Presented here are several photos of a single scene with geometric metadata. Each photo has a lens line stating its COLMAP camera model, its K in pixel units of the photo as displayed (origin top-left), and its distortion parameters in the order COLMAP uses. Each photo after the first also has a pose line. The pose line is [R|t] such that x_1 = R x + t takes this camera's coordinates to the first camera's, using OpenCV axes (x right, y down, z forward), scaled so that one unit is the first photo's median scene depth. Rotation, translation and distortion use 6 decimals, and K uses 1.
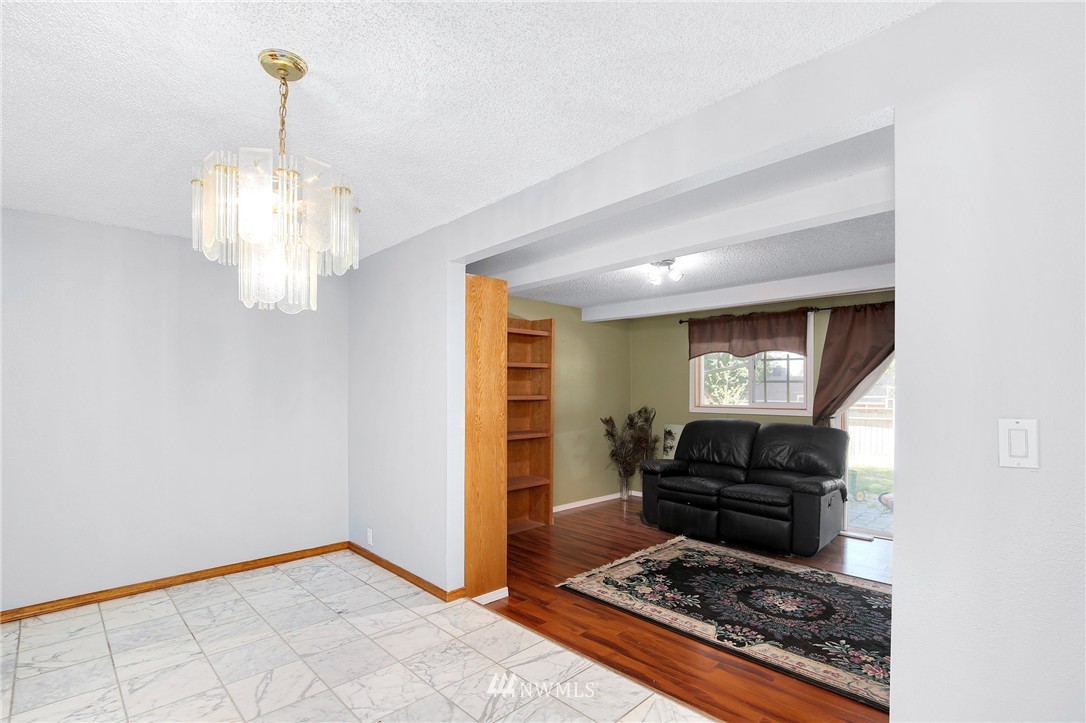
lens RADIAL K [[507.9, 0, 544.9], [0, 507.9, 402.6], [0, 0, 1]] dist [-0.038044, 0.008364]
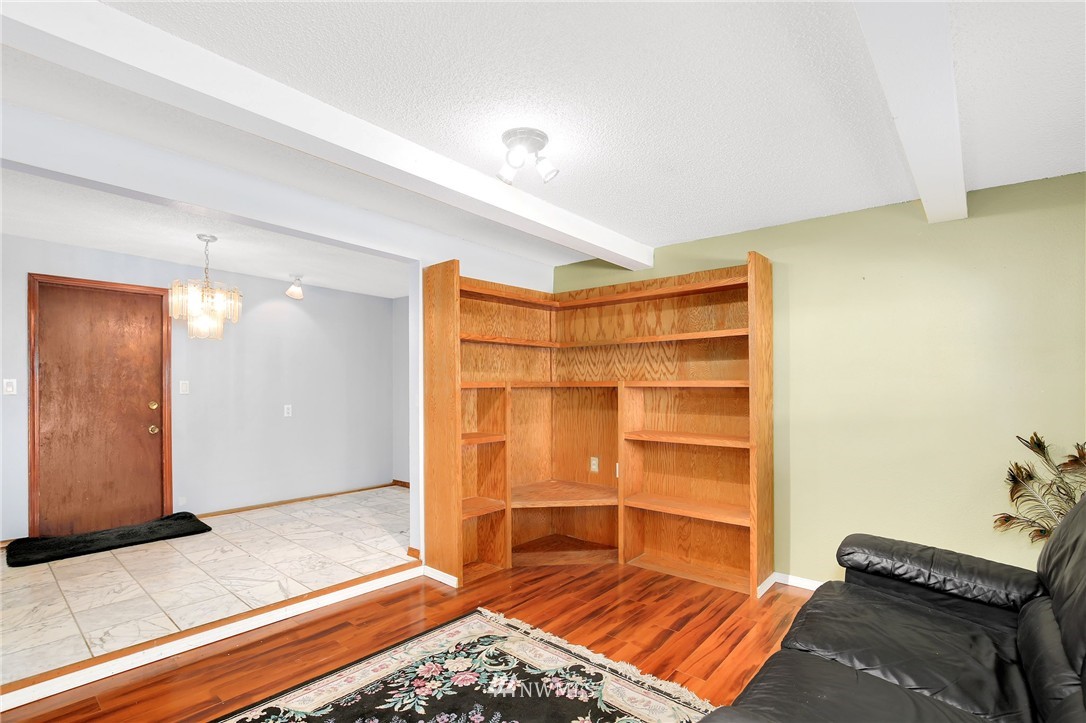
lens RADIAL K [[506.4, 0, 548.7], [0, 506.4, 387.0], [0, 0, 1]] dist [-0.035394, 0.006313]
pose [[0.089308, -0.007073, -0.995979, 0.848000], [-0.027167, 0.999585, -0.009535, 0.008823], [0.995633, 0.027910, 0.089079, 1.029457]]
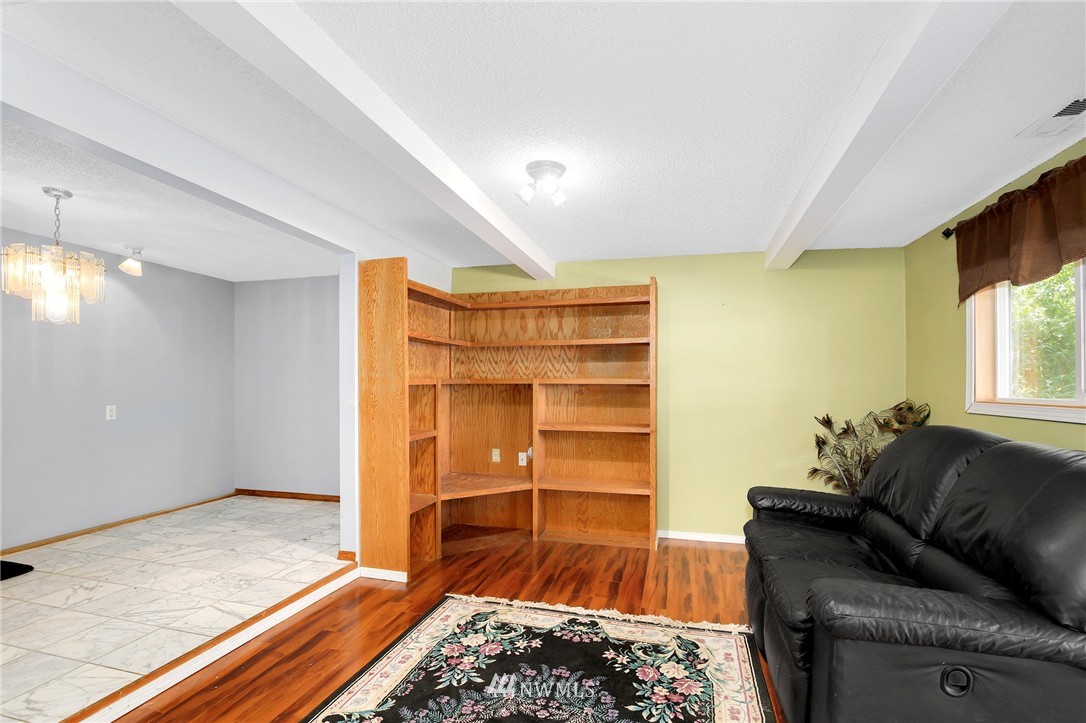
lens RADIAL K [[506.4, 0, 548.7], [0, 506.4, 387.0], [0, 0, 1]] dist [-0.035394, 0.006313]
pose [[0.507739, 0.001453, -0.861509, 0.850261], [-0.022244, 0.999687, -0.011423, 0.014544], [0.861223, 0.024963, 0.507613, 0.704833]]
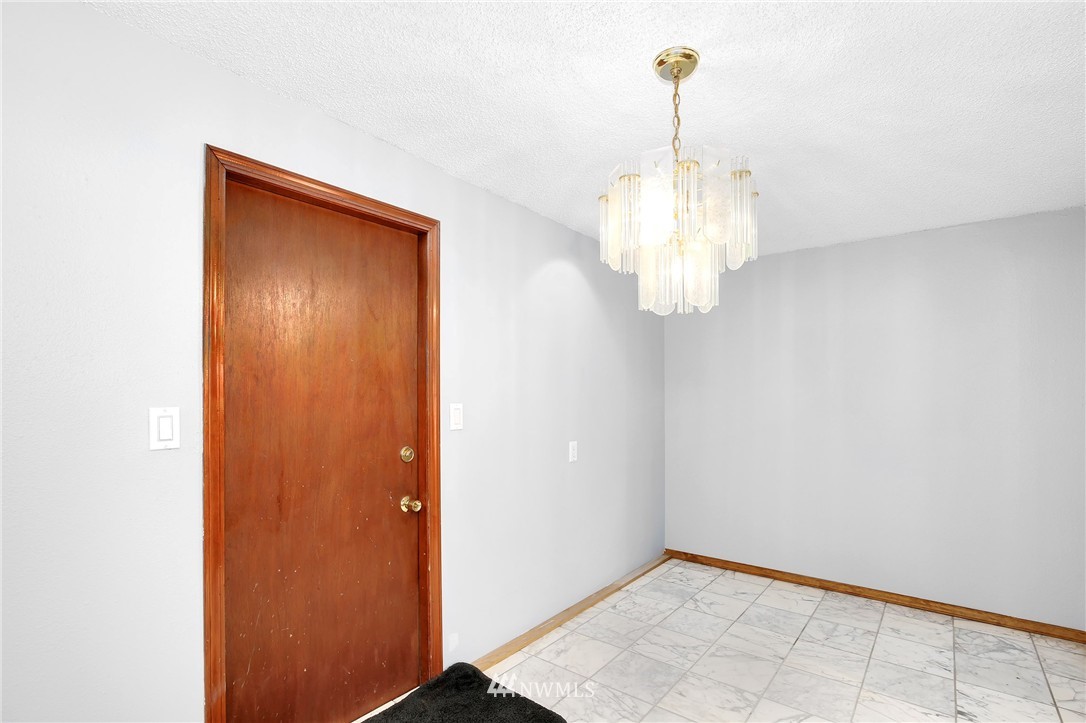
lens RADIAL K [[506.4, 0, 548.7], [0, 506.4, 387.0], [0, 0, 1]] dist [-0.035394, 0.006313]
pose [[0.111438, -0.017682, -0.993614, 0.174346], [-0.028445, 0.999375, -0.020974, -0.004867], [0.993364, 0.030601, 0.110866, 0.273038]]
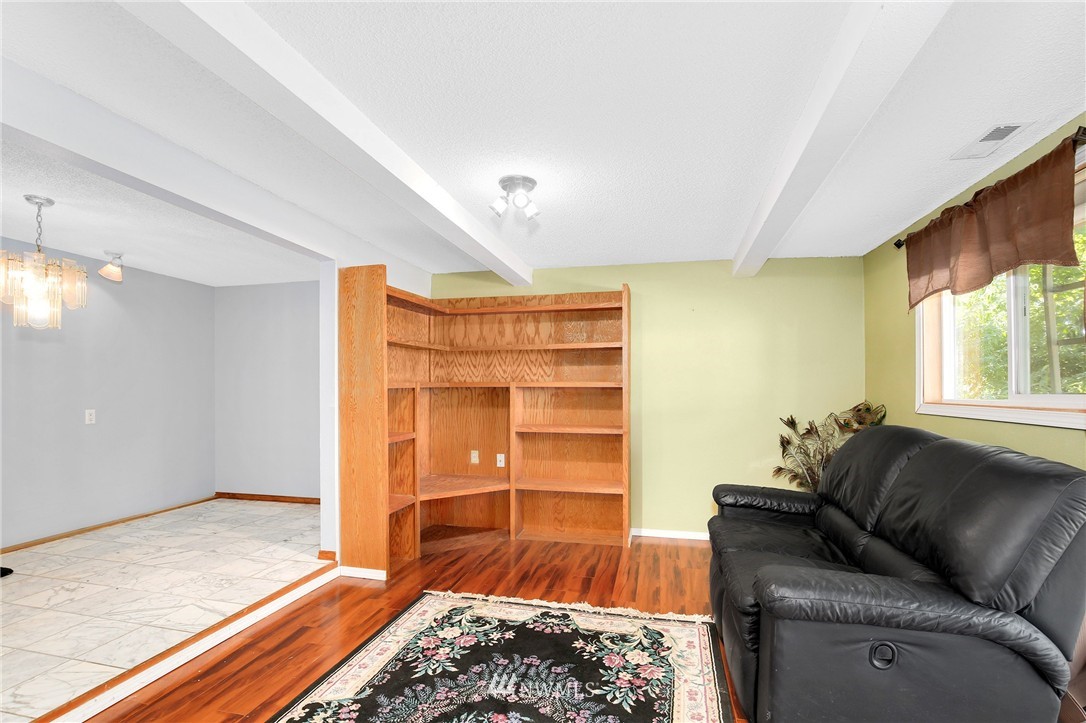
lens RADIAL K [[506.4, 0, 548.7], [0, 506.4, 387.0], [0, 0, 1]] dist [-0.035394, 0.006313]
pose [[0.534076, -0.004973, -0.845422, 0.890950], [-0.019201, 0.999653, -0.018010, 0.014480], [0.845219, 0.025852, 0.533795, 0.701789]]
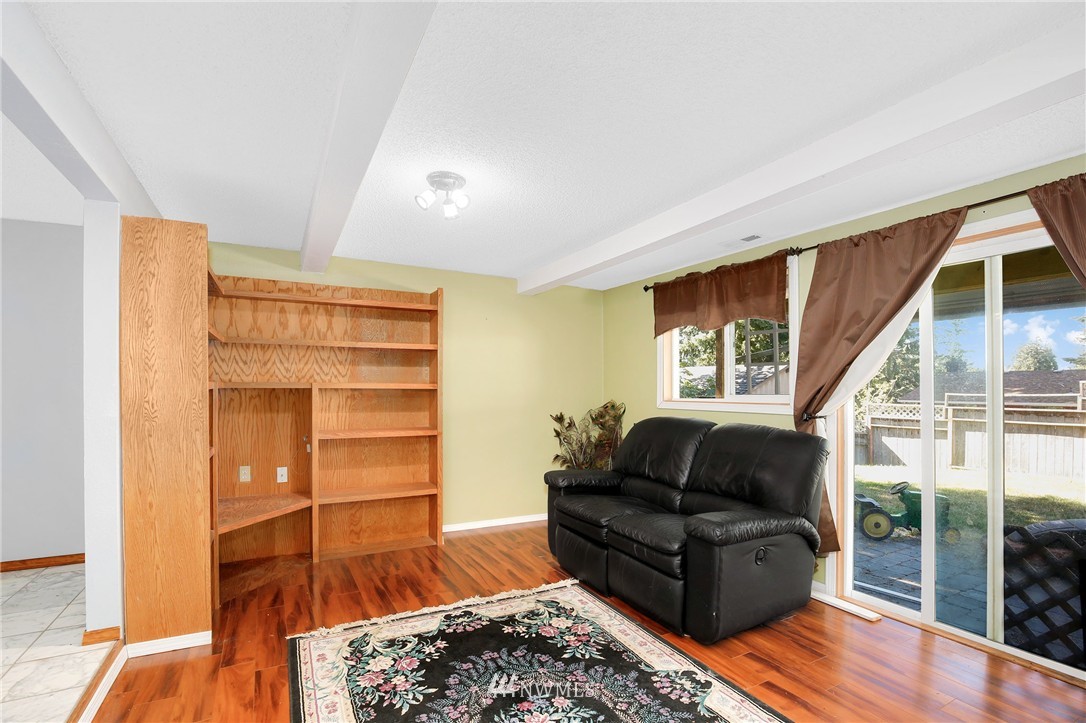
lens RADIAL K [[506.3, 0, 545.4], [0, 506.3, 393.6], [0, 0, 1]] dist [-0.030161, 0.000778]
pose [[0.959219, 0.002785, -0.282650, 0.583100], [-0.007957, 0.999821, -0.017150, 0.019488], [0.282551, 0.018700, 0.959070, 0.407333]]
